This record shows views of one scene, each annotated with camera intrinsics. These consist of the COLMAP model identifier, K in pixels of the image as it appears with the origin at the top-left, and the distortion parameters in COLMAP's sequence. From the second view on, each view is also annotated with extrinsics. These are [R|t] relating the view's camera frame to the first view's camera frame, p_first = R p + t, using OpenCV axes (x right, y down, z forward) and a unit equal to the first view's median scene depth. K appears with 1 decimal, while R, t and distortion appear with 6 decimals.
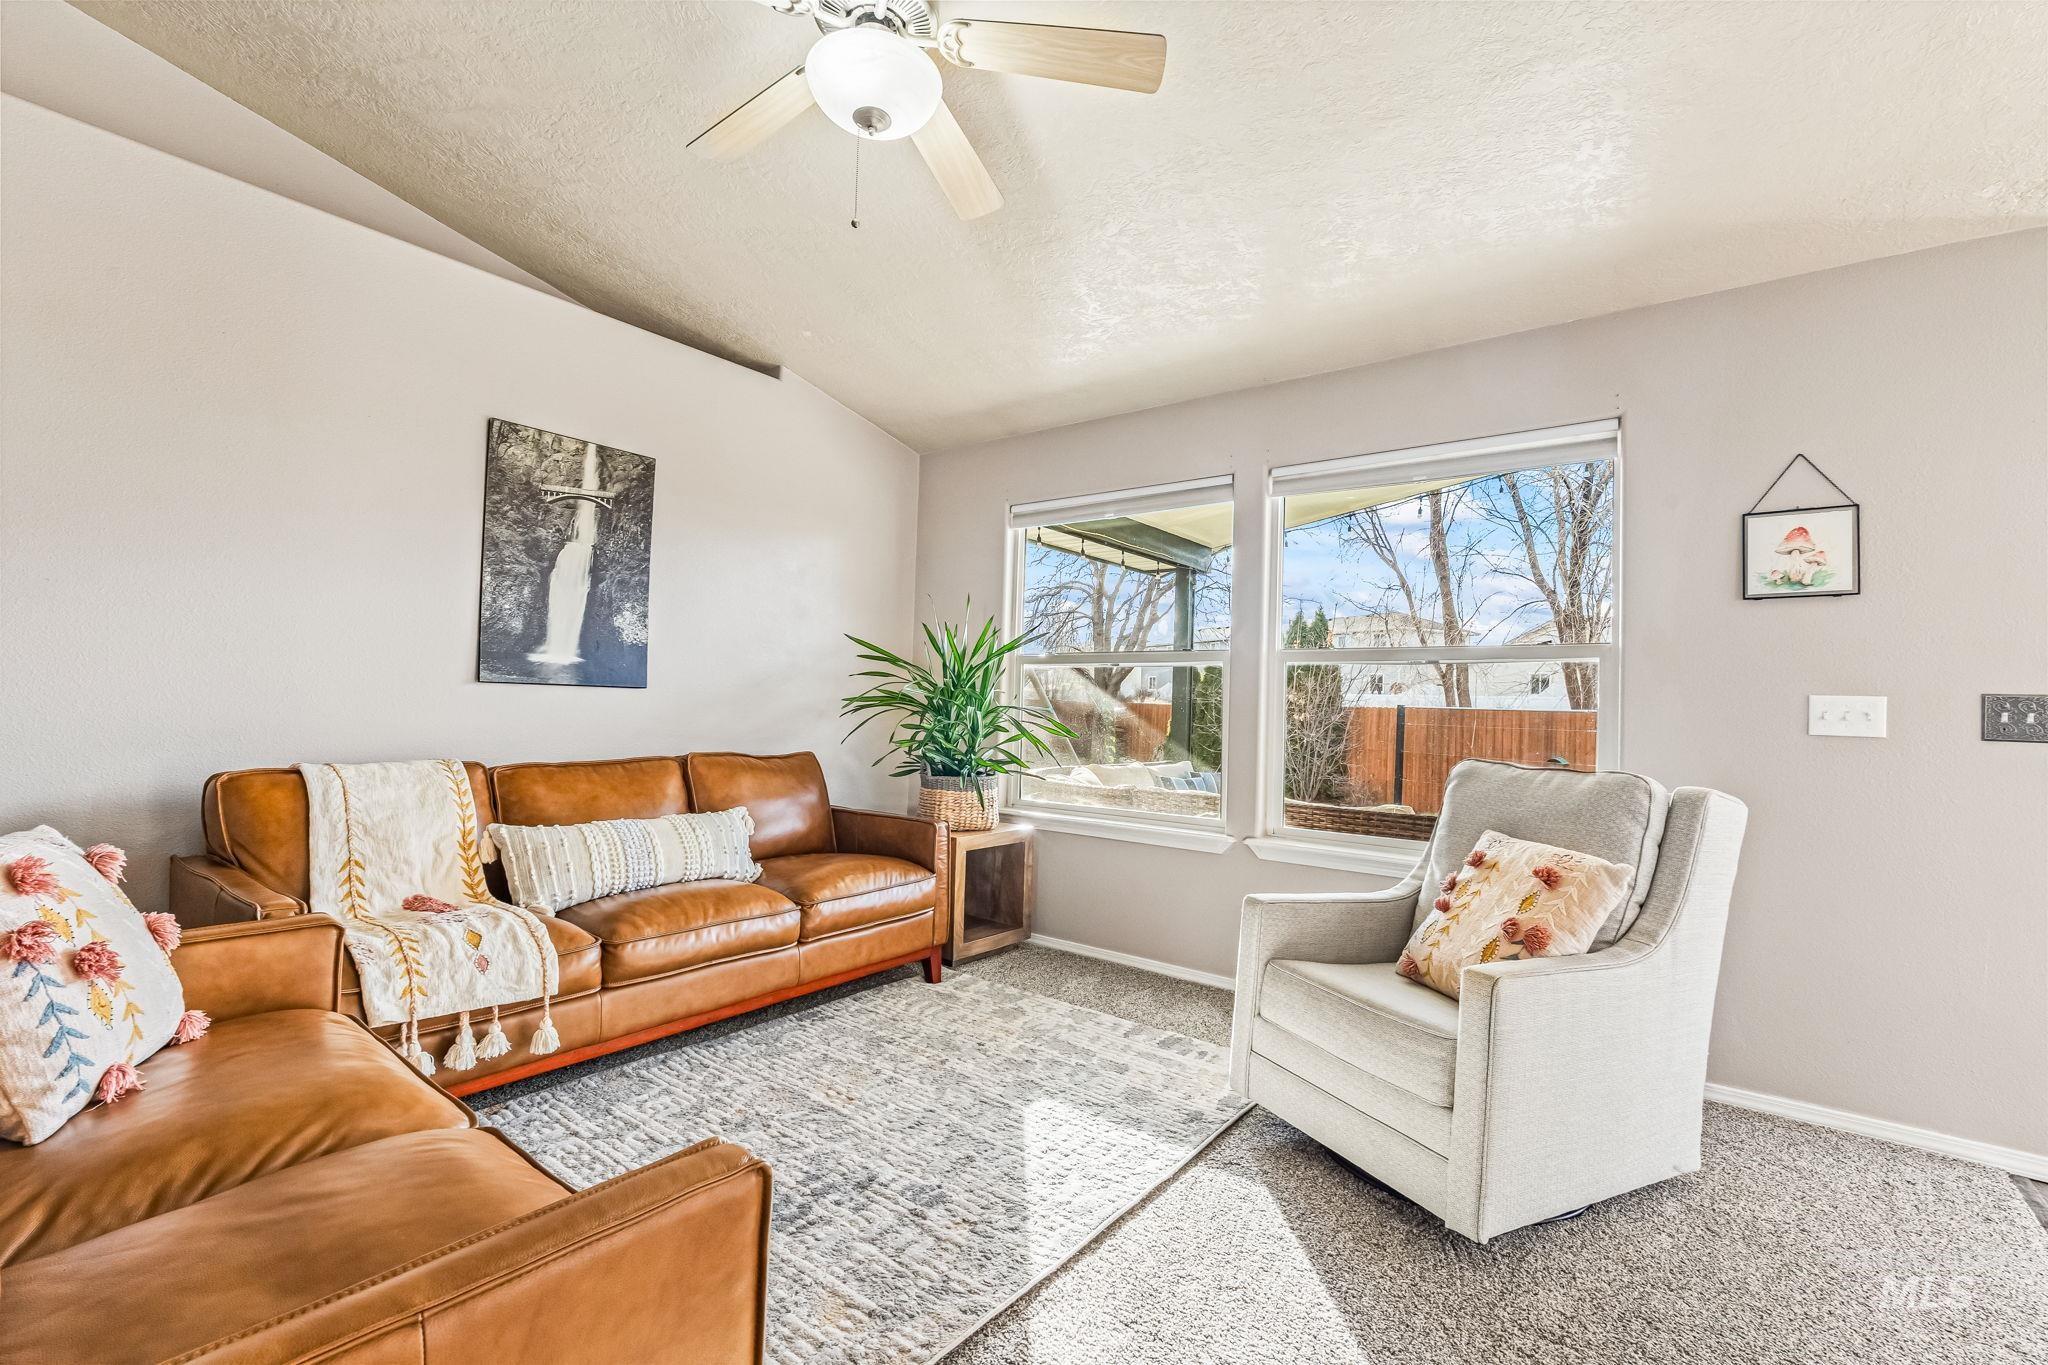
lens RADIAL K [[895.8, 0, 1021.3], [0, 895.8, 685.0], [0, 0, 1]] dist [-0.003007, 0.000124]
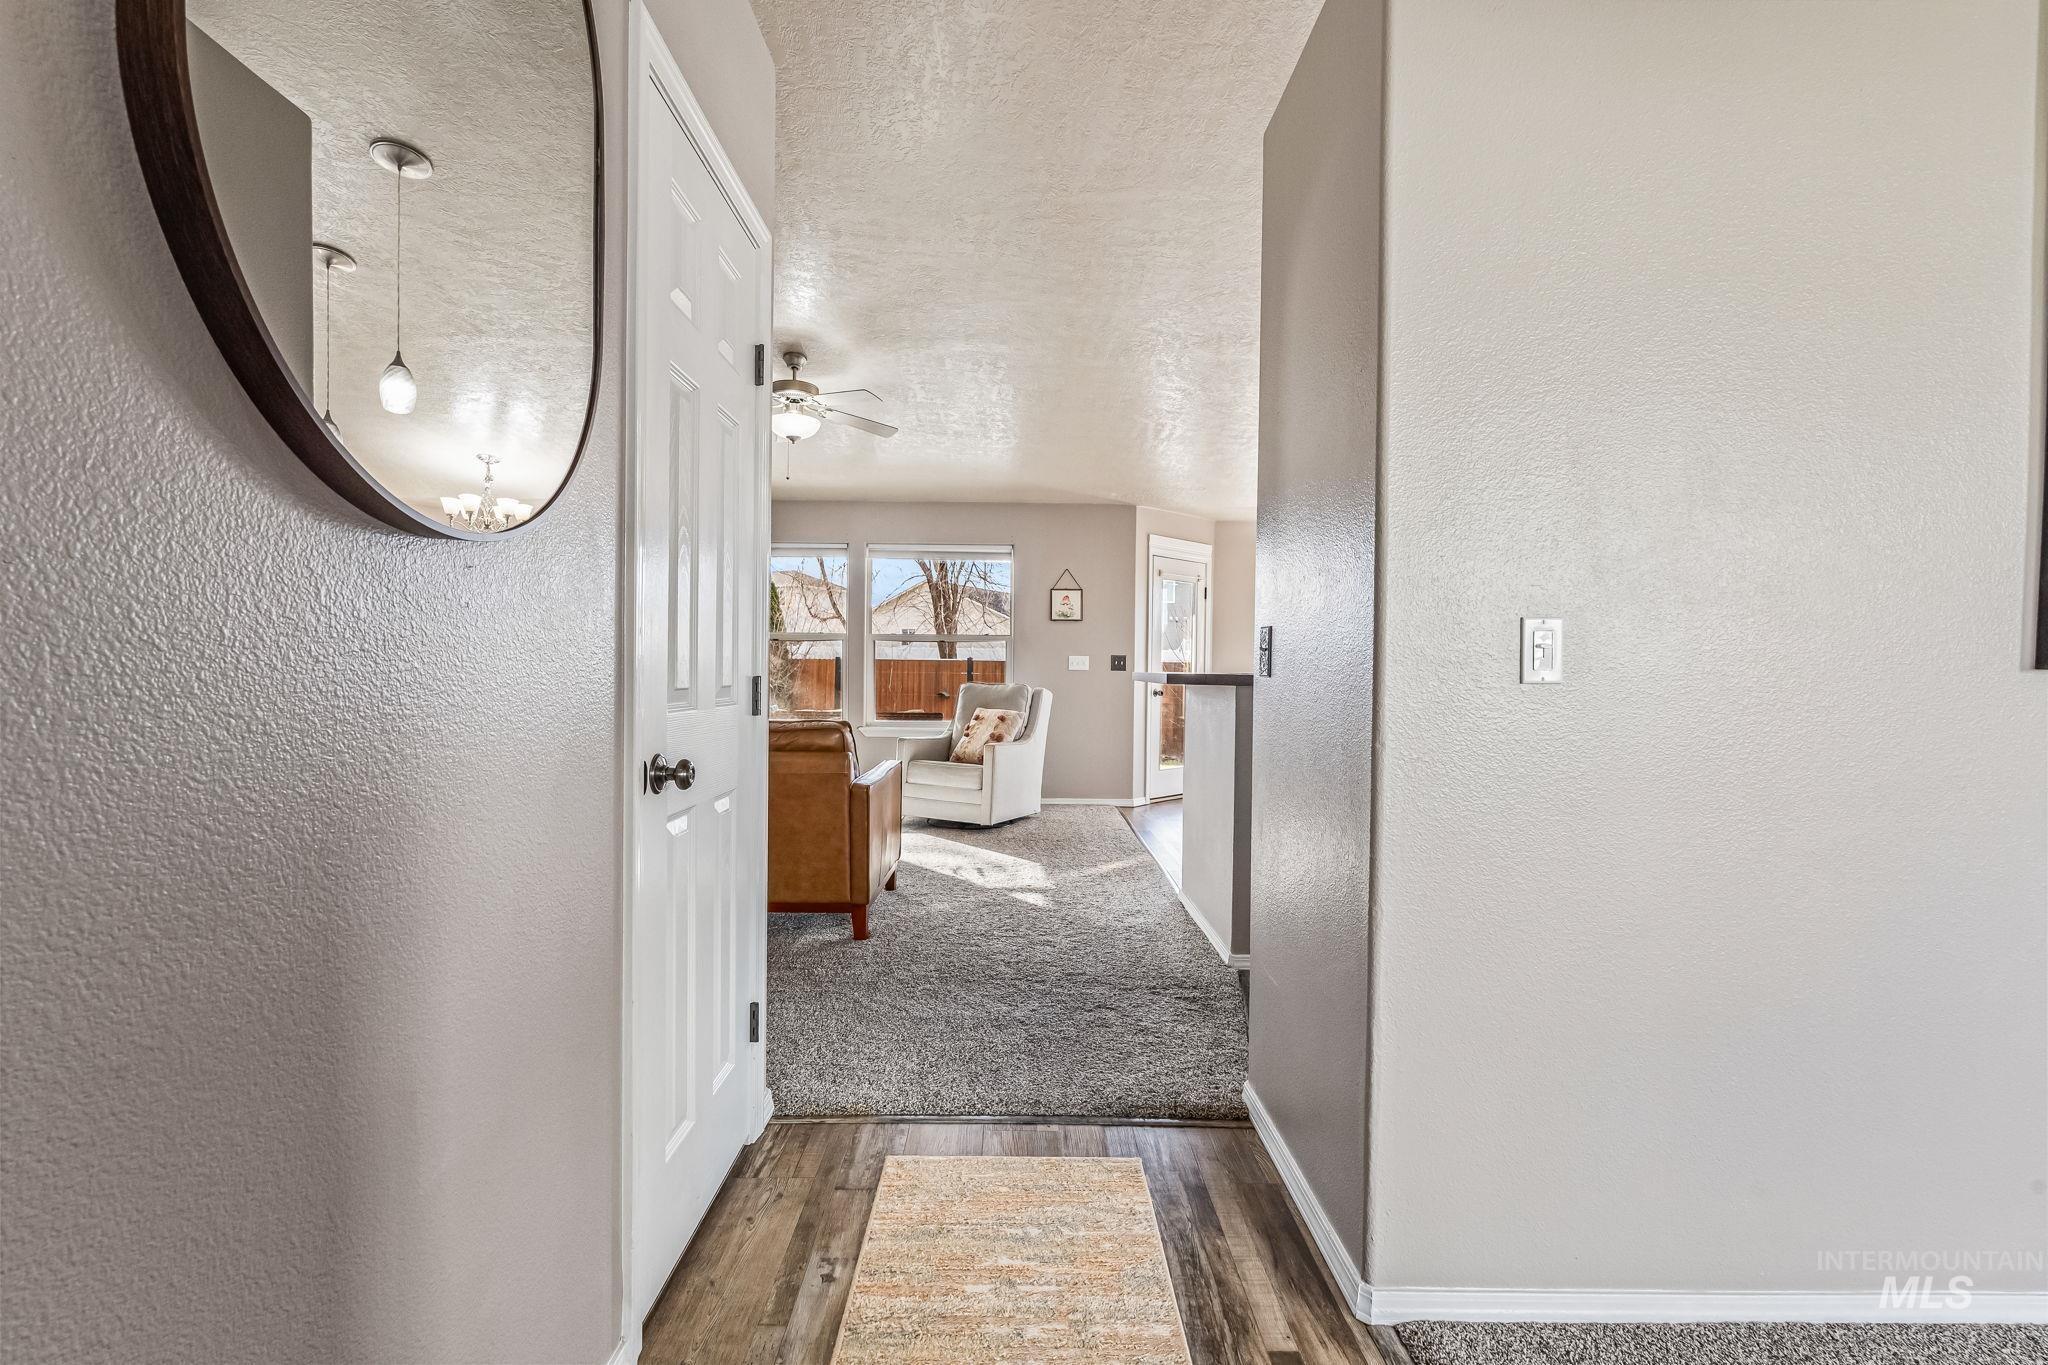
lens RADIAL K [[910.6, 0, 1026.5], [0, 910.6, 678.6], [0, 0, 1]] dist [-0.000182, 0.000333]
pose [[0.785149, -0.028507, 0.618650, -1.071655], [-0.004741, 0.998634, 0.052032, -0.069130], [-0.619289, -0.043786, 0.783942, -1.253698]]
